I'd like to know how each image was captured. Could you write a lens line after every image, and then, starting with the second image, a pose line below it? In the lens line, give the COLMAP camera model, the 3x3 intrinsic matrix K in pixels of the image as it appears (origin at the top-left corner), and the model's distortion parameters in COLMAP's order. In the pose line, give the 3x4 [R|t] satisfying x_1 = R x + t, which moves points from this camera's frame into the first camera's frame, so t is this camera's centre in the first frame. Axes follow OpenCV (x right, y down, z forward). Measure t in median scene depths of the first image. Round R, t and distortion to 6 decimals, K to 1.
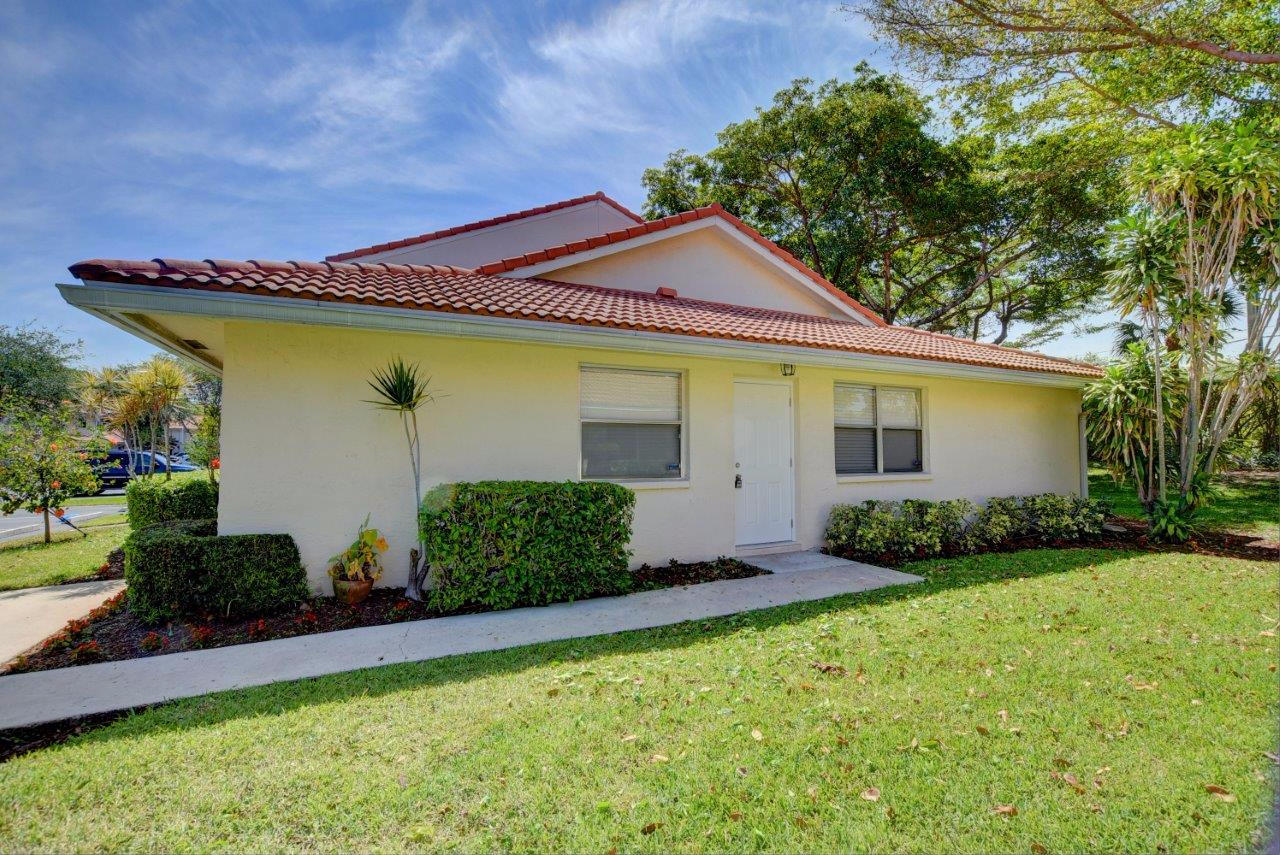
lens RADIAL K [[565.2, 0, 640.4], [0, 565.2, 428.7], [0, 0, 1]] dist [-0.027332, 0.001033]
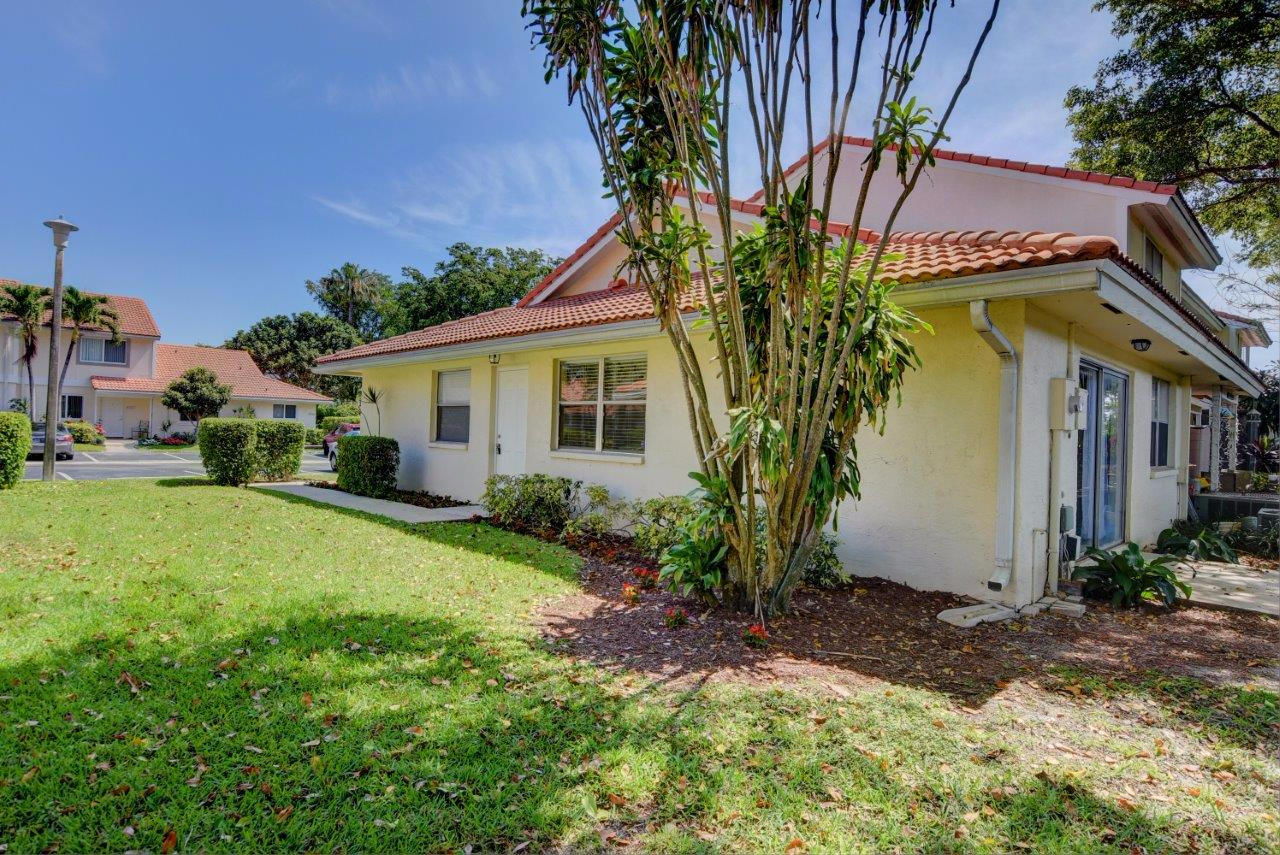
lens RADIAL K [[657.7, 0, 637.8], [0, 657.7, 429.7], [0, 0, 1]] dist [-0.022775, 0.003824]
pose [[0.328358, 0.002749, -0.944549, 1.632491], [0.016779, 0.999821, 0.008743, 0.040562], [0.944404, -0.018719, 0.328253, 0.771938]]
